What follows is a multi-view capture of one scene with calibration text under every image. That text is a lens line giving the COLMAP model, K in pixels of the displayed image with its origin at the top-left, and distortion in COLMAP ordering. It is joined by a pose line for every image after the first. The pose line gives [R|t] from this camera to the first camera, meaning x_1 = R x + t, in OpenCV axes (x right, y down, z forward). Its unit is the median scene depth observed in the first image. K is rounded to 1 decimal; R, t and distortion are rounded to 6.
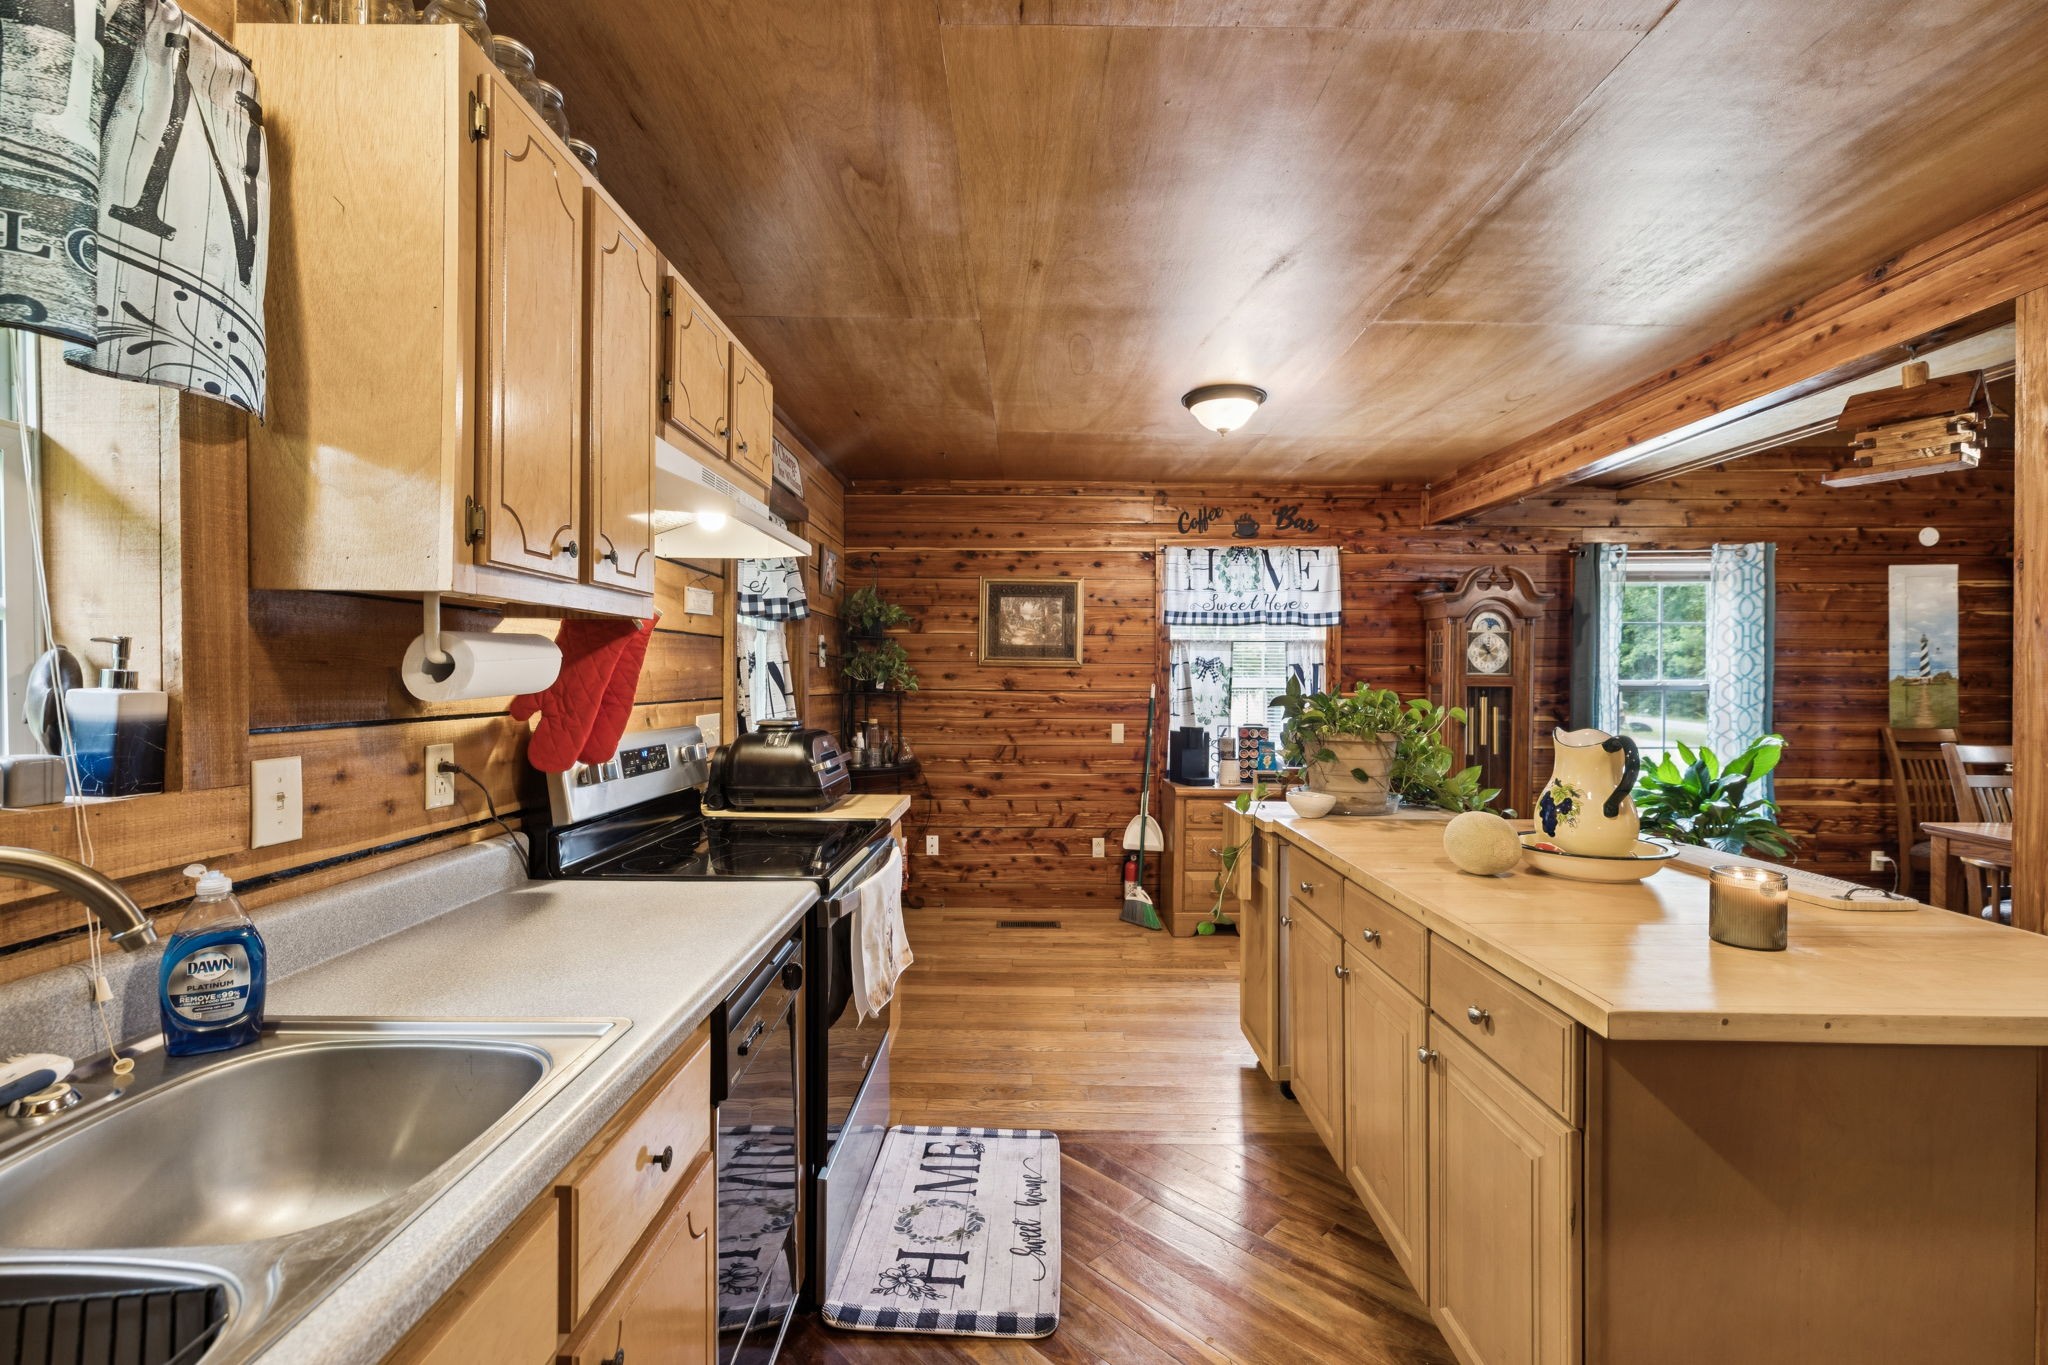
lens RADIAL K [[863.6, 0, 1028.6], [0, 863.6, 683.5], [0, 0, 1]] dist [0.002385, 0.000840]
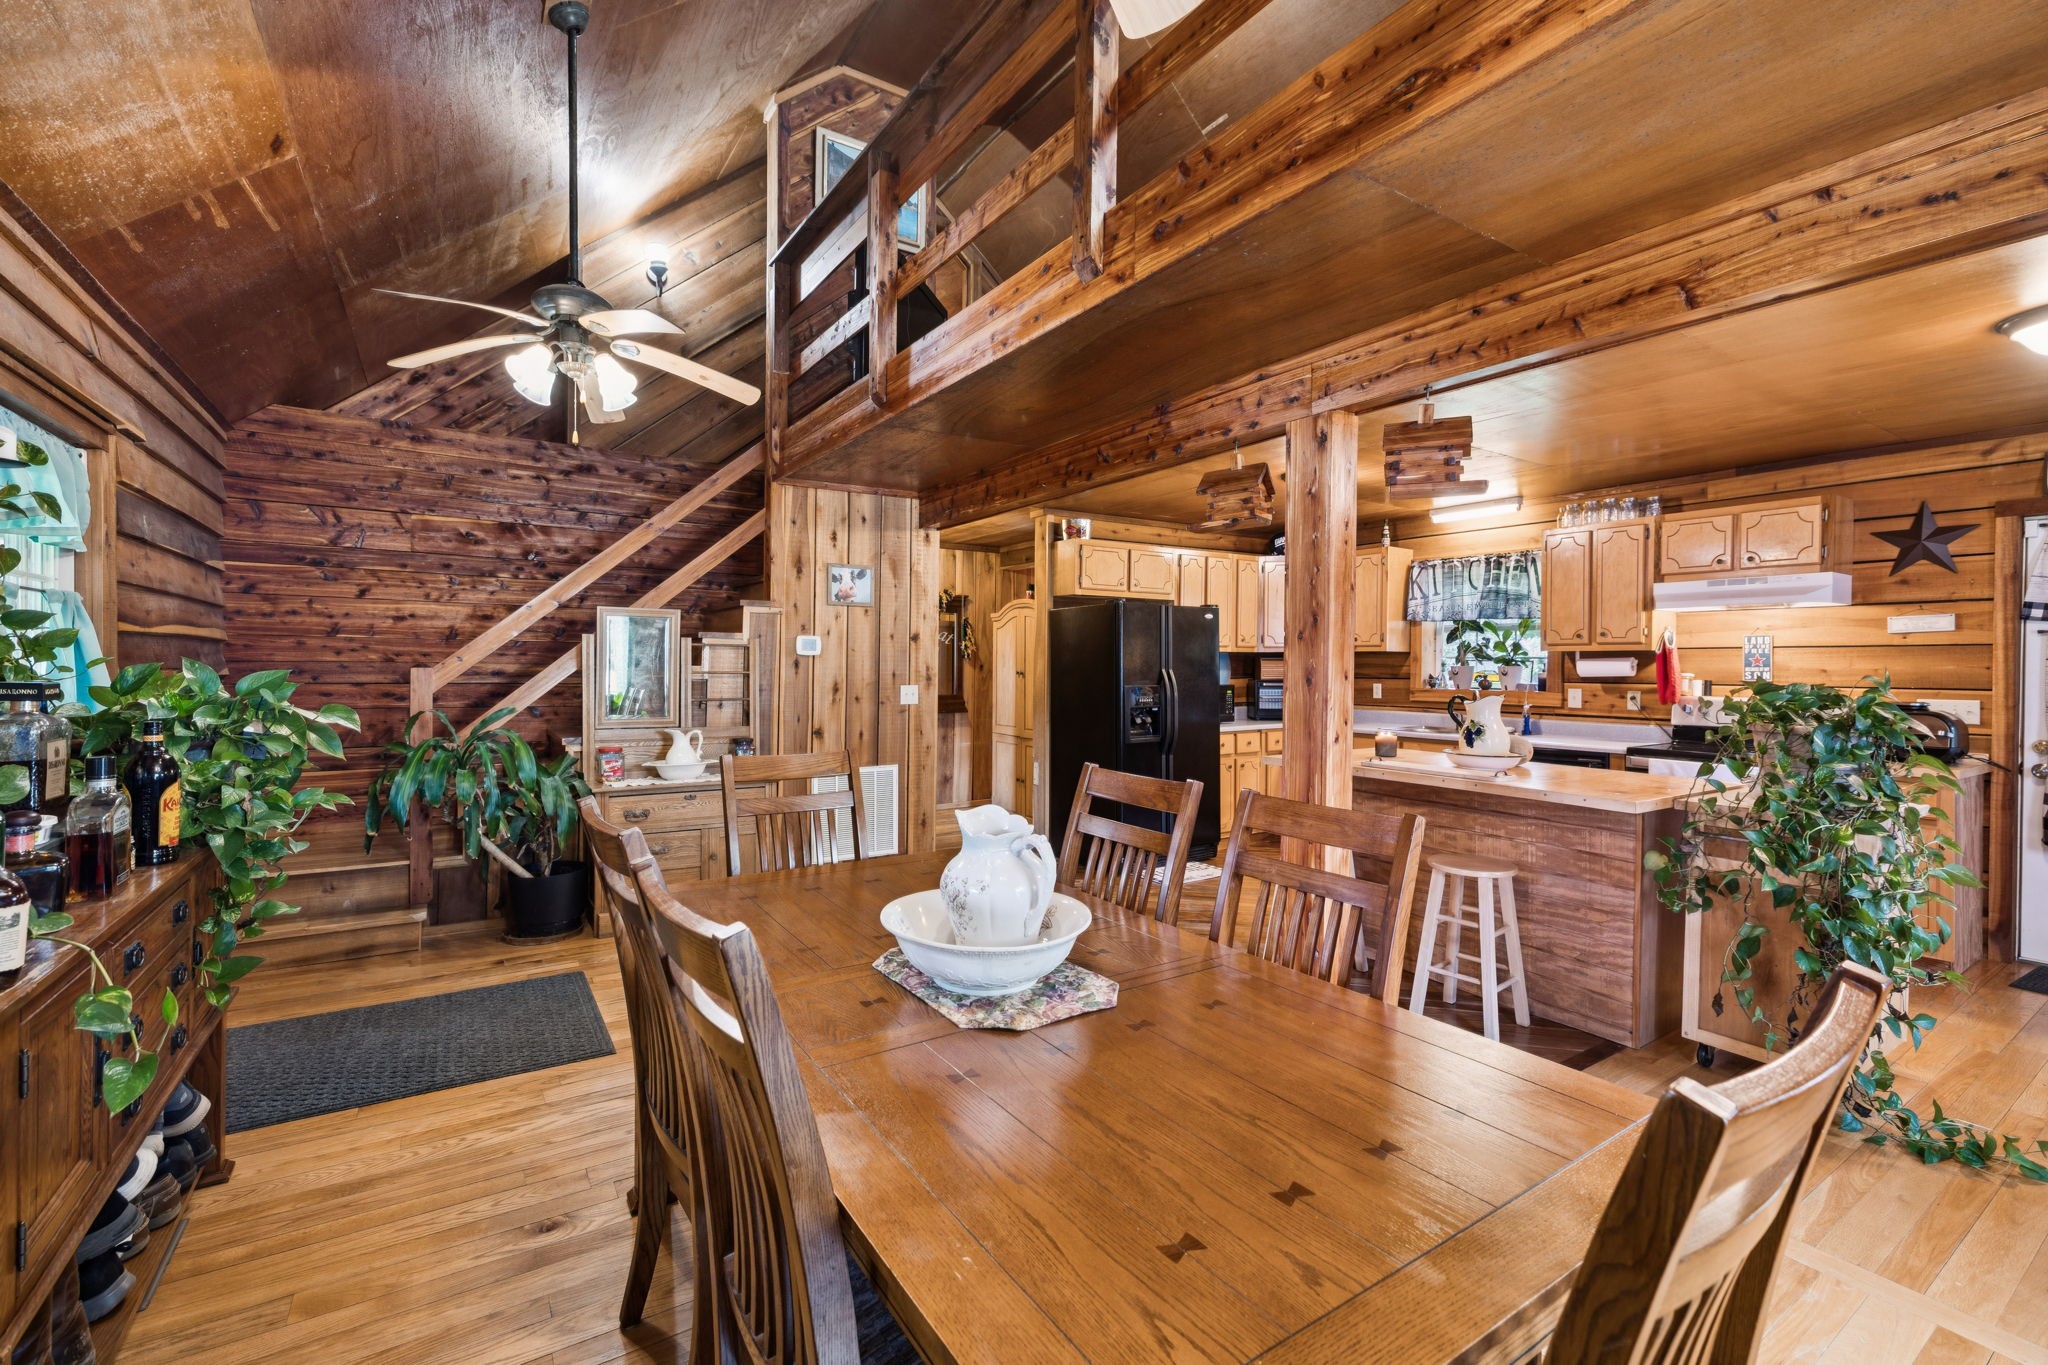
lens RADIAL K [[863.6, 0, 1015.2], [0, 863.6, 675.1], [0, 0, 1]] dist [0.002385, 0.000840]
pose [[-0.833135, -0.003546, -0.553058, 1.000177], [-0.015608, 0.999732, 0.017102, -0.003288], [0.552850, 0.022881, -0.832967, 0.777807]]
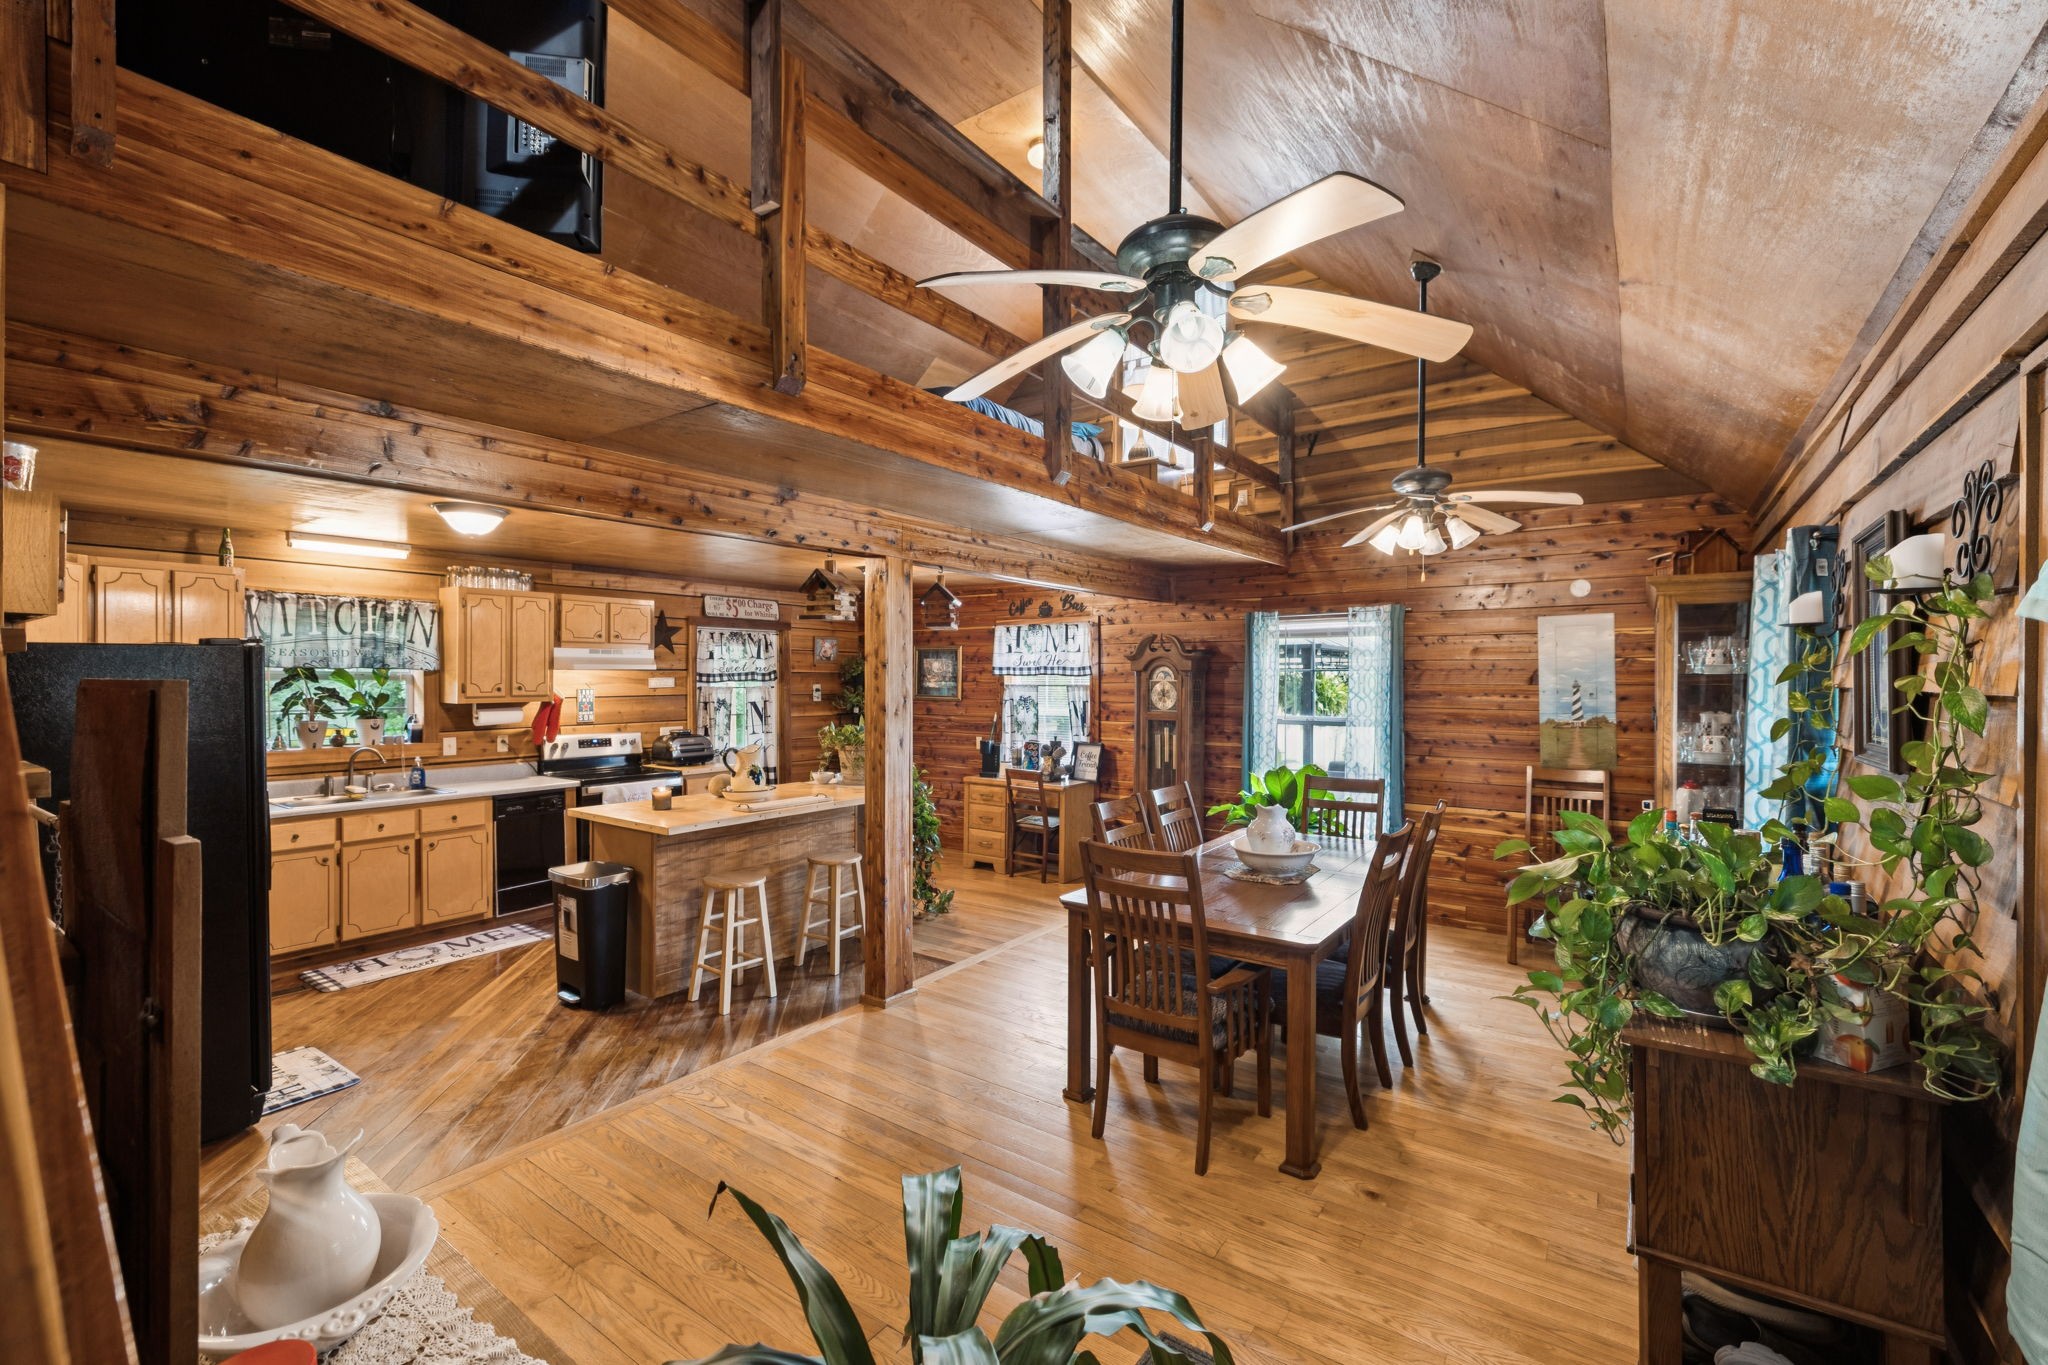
lens RADIAL K [[863.6, 0, 1020.0], [0, 863.6, 670.8], [0, 0, 1]] dist [0.002385, 0.000840]
pose [[0.814262, -0.007619, -0.580448, 1.093771], [-0.001182, 0.999890, -0.014782, -0.052092], [0.580497, 0.012722, 0.814163, -0.257171]]
